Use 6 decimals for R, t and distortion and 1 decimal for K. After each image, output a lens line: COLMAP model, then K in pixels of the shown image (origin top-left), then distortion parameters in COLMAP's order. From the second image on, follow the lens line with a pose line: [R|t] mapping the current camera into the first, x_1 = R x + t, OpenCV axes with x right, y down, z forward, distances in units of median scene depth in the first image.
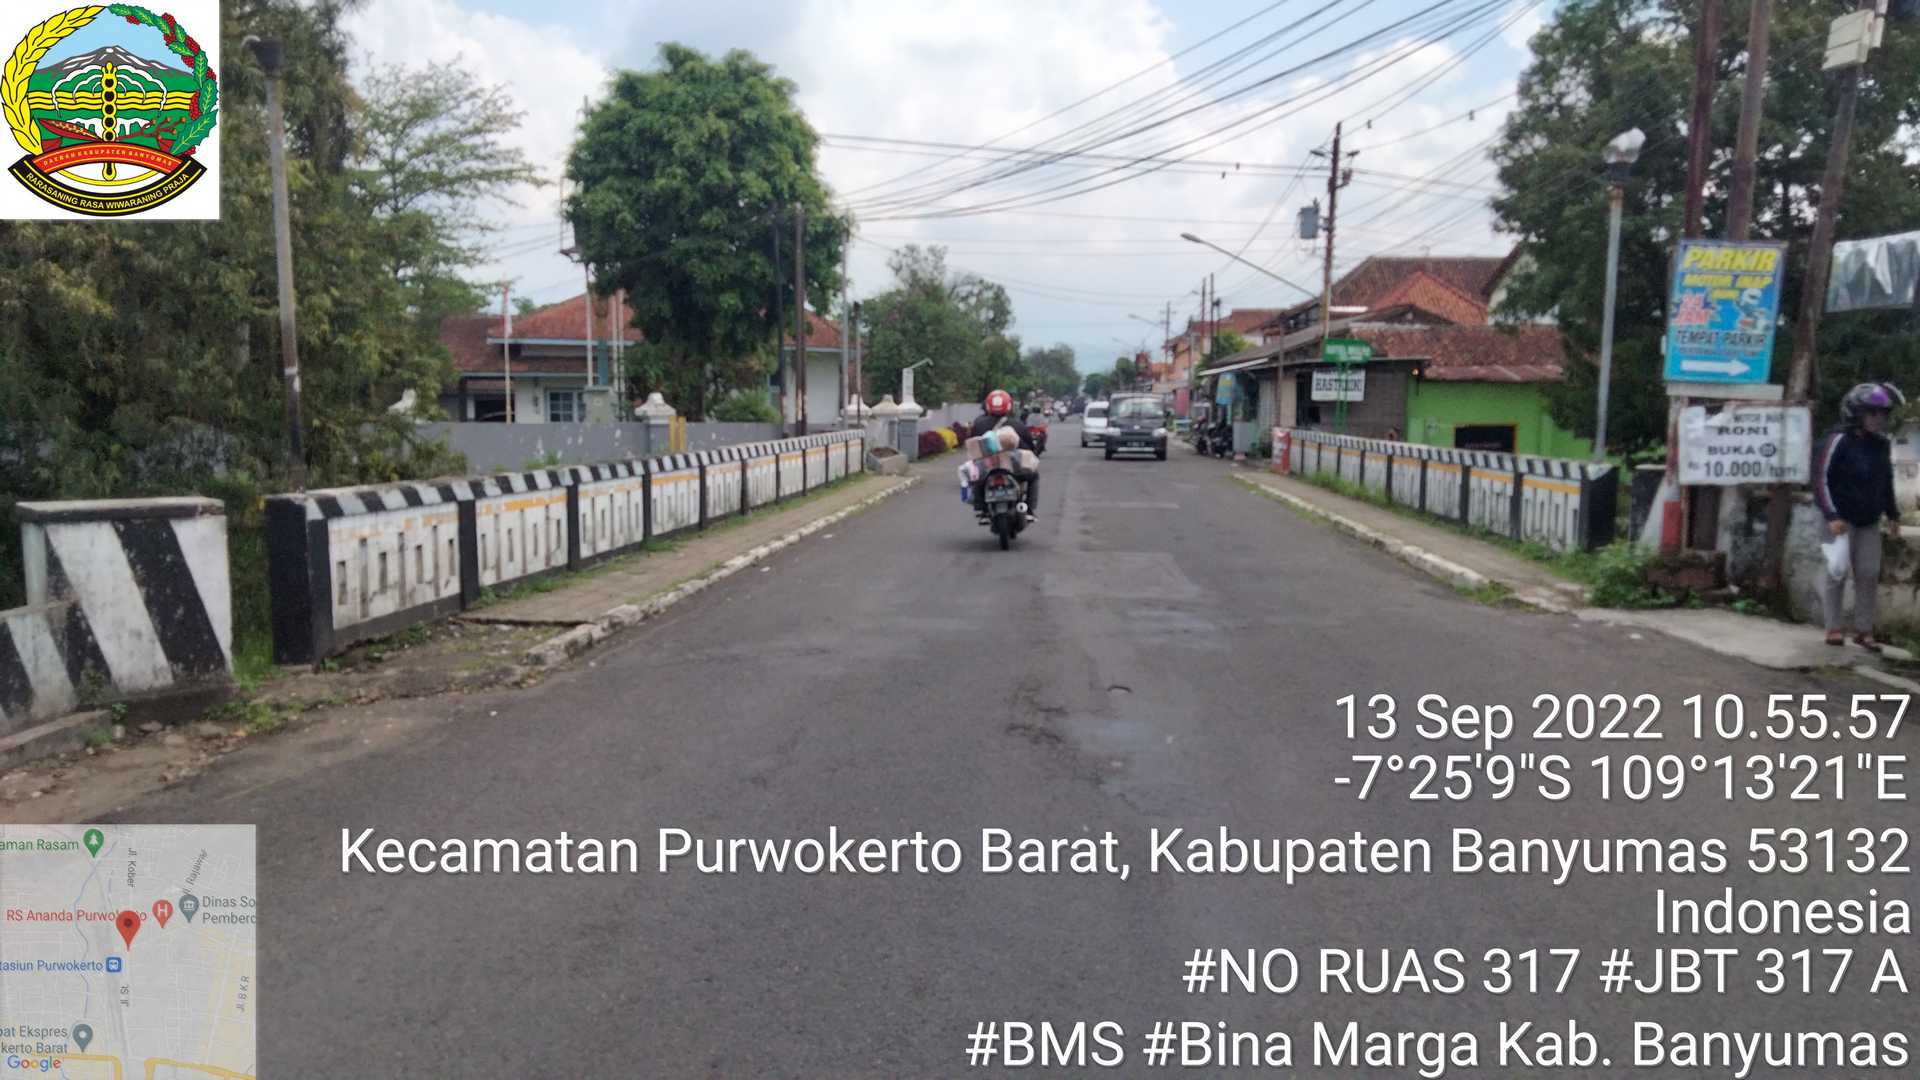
lens RADIAL K [[1400.7, 0, 960.0], [0, 1400.7, 540.0], [0, 0, 1]] dist [0.062917, -0.081452]
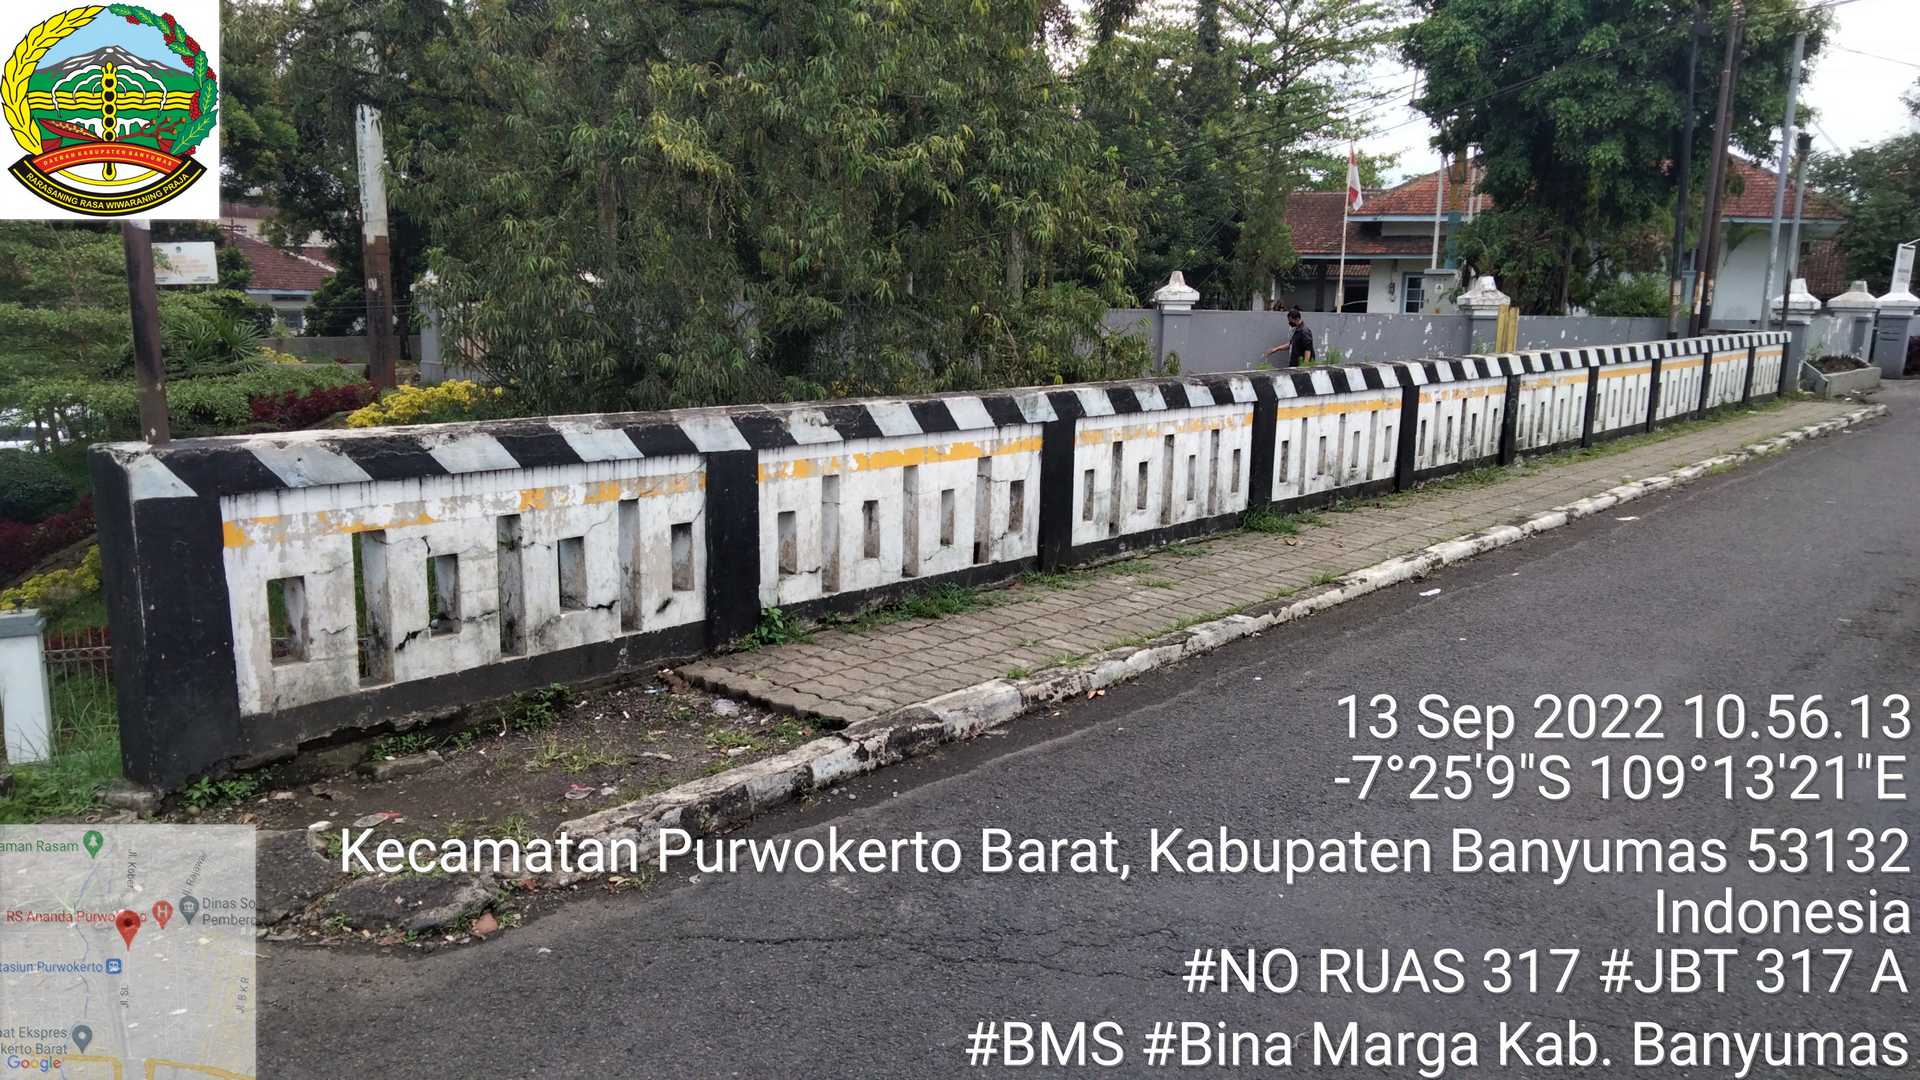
lens RADIAL K [[1400.7, 0, 960.0], [0, 1400.7, 540.0], [0, 0, 1]] dist [0.062917, -0.081452]
pose [[0.808720, 0.113540, -0.577132, 0.011105], [-0.069039, 0.992733, 0.098559, -0.017276], [0.584128, -0.039862, 0.810682, 0.197640]]
